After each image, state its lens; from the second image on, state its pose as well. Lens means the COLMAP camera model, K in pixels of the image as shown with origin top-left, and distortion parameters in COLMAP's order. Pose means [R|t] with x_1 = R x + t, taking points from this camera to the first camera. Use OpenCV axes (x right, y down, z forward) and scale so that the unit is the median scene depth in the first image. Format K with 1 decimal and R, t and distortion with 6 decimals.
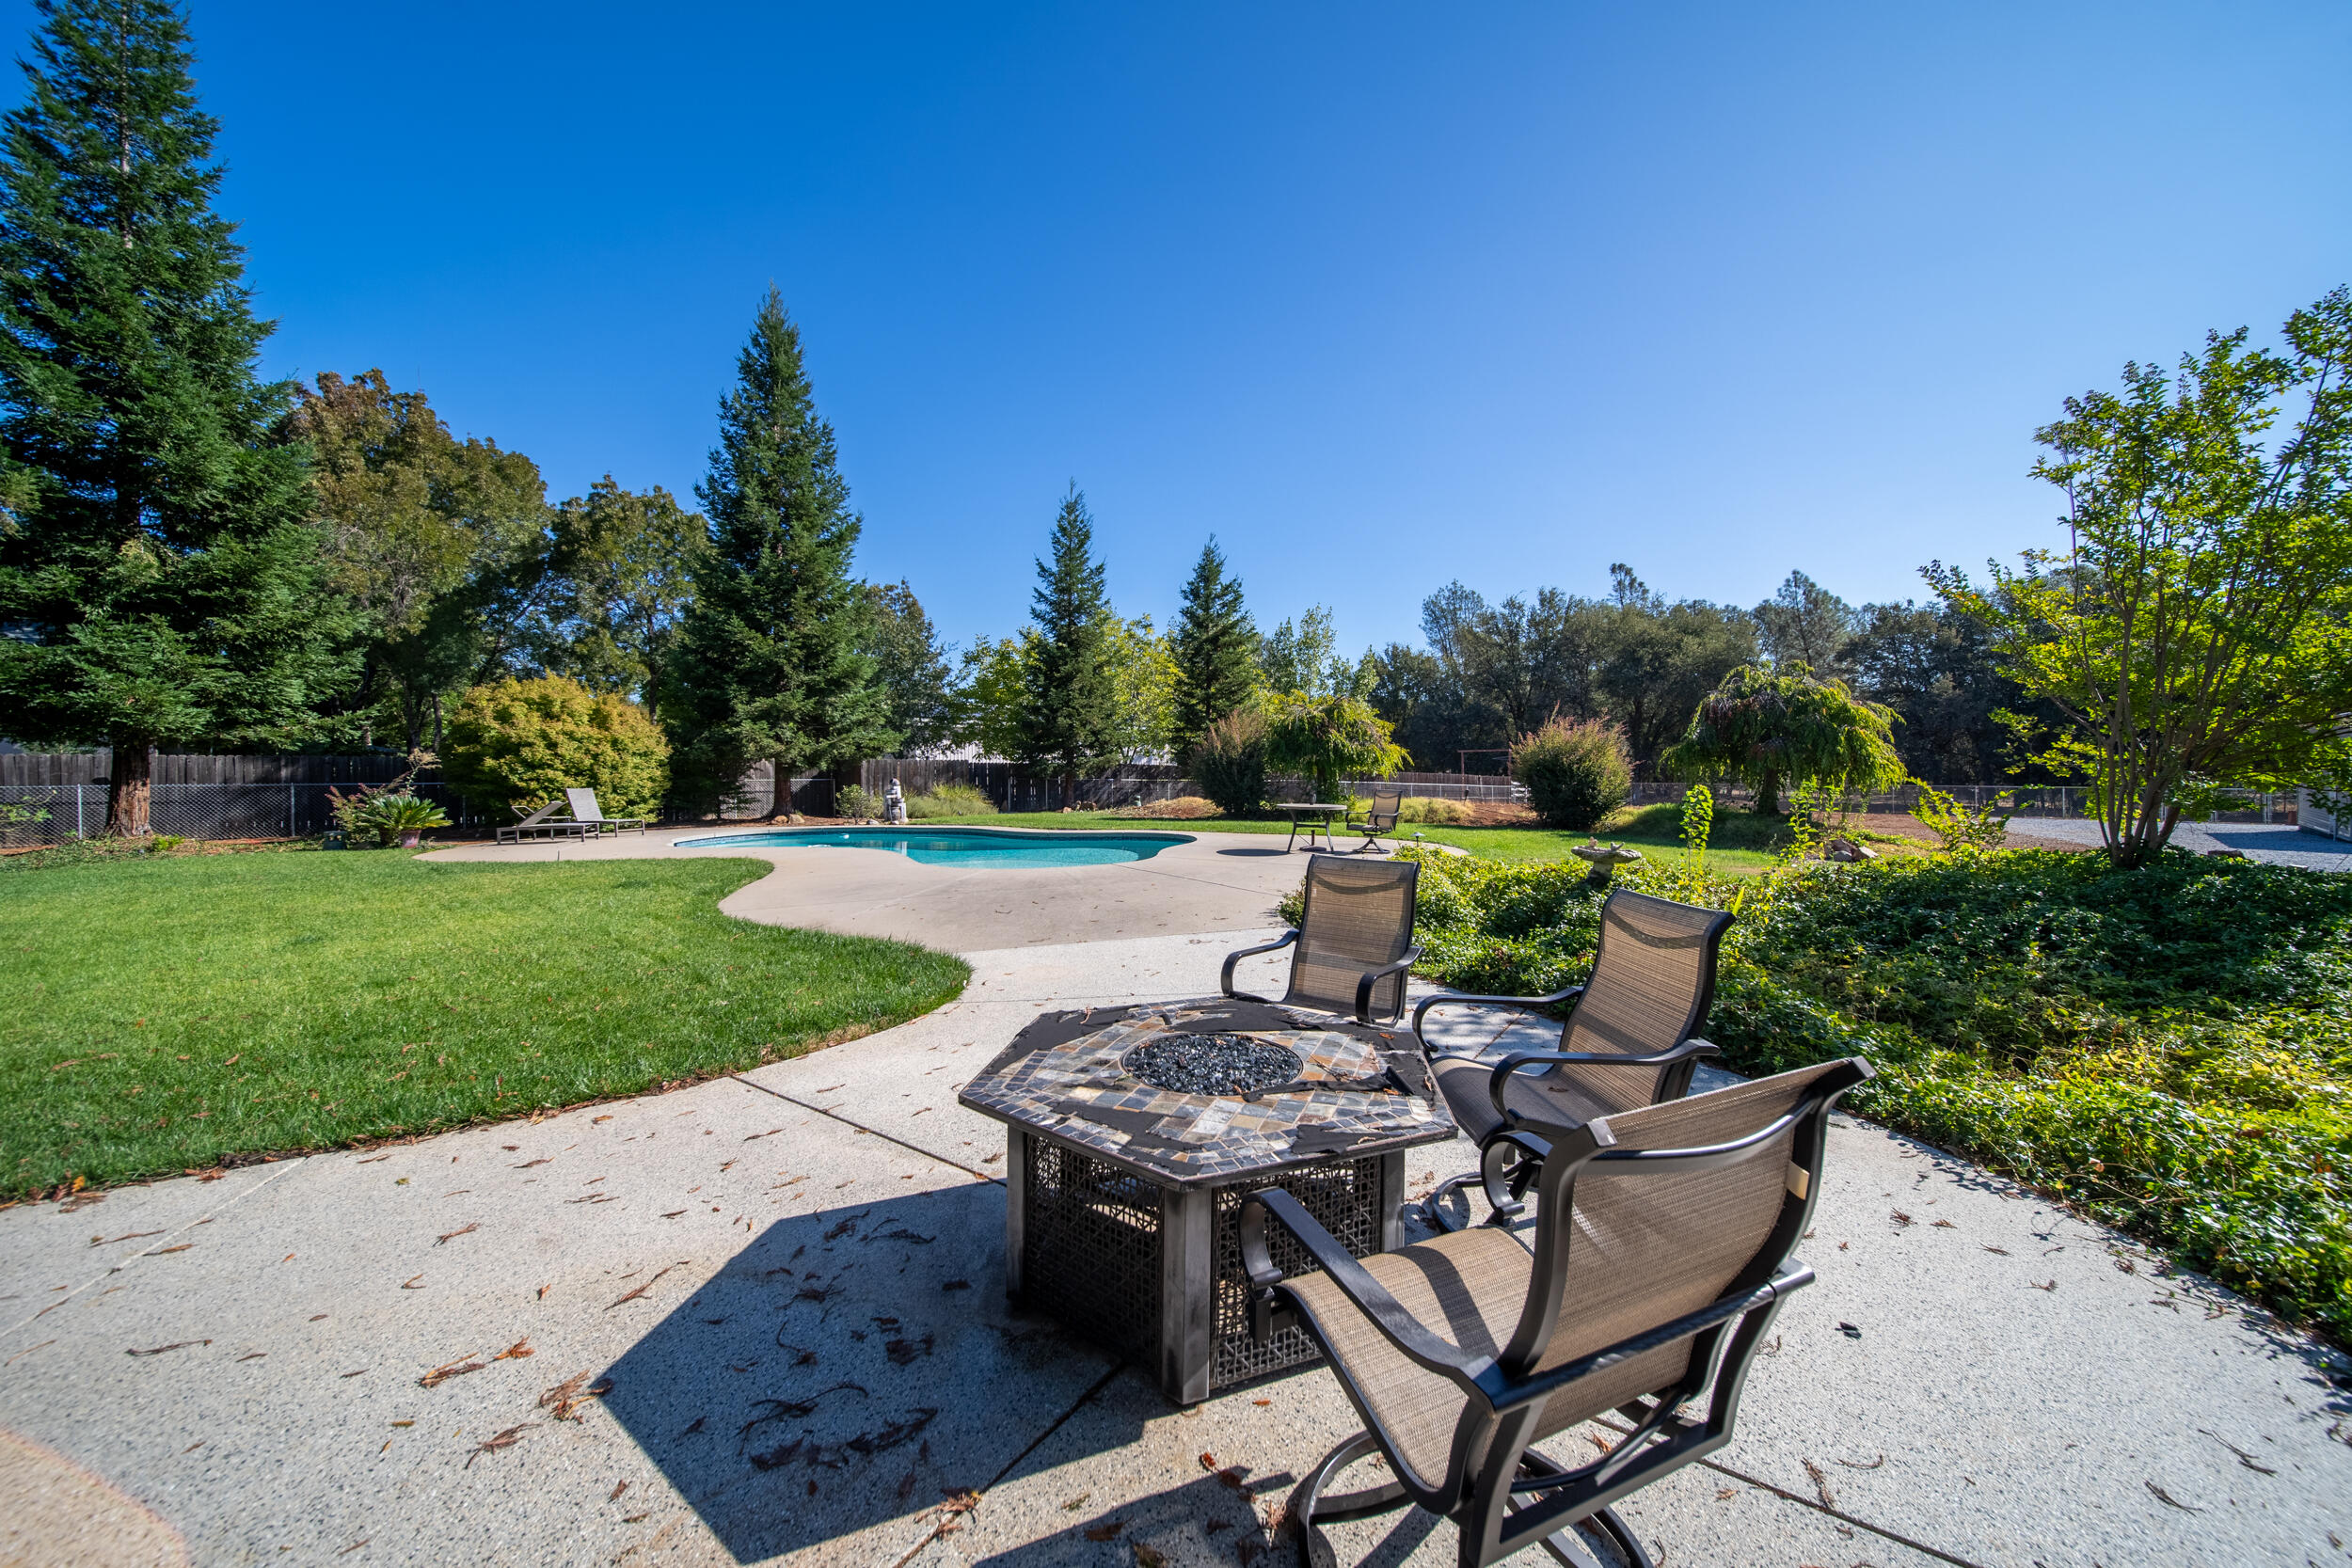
lens RADIAL K [[832.6, 0, 1165.5], [0, 832.6, 783.1], [0, 0, 1]] dist [0.004735, -0.000329]
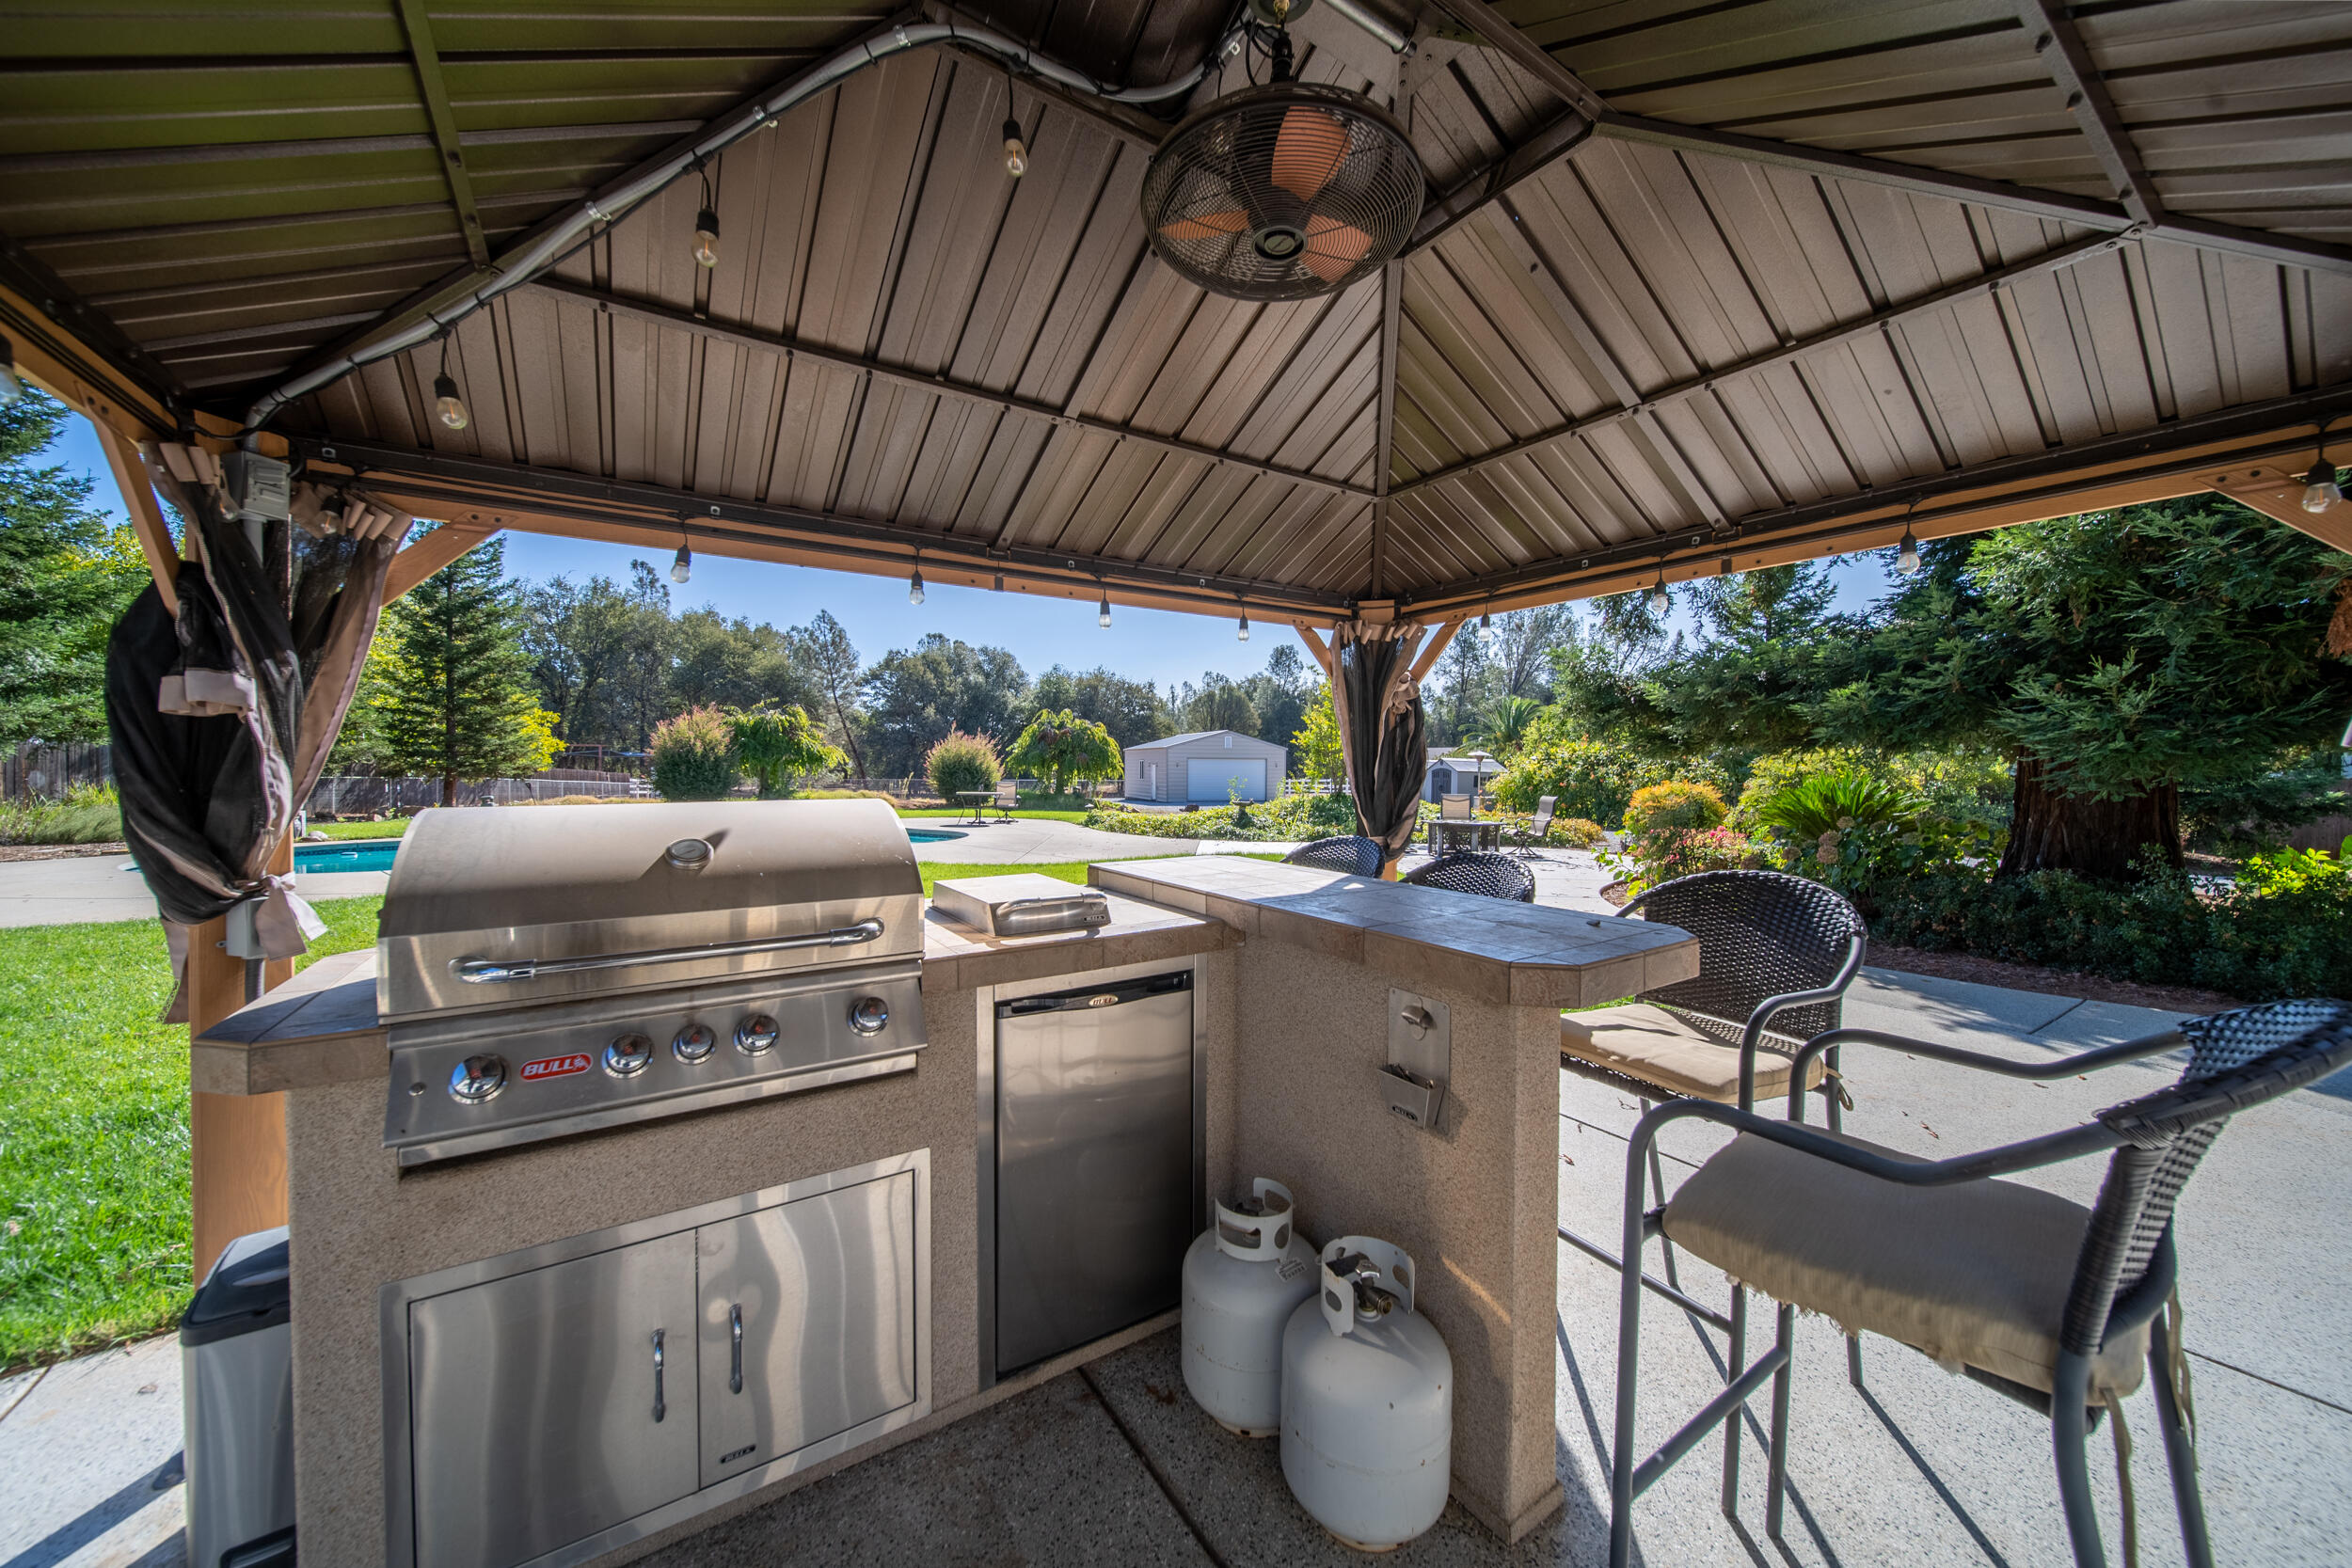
lens RADIAL K [[832.6, 0, 1175.4], [0, 832.6, 772.1], [0, 0, 1]] dist [0.004735, -0.000329]
pose [[0.385123, 0.002669, 0.922861, -0.677894], [0.002161, 0.999990, -0.003794, -0.002408], [-0.922863, 0.003456, 0.385113, 0.041519]]
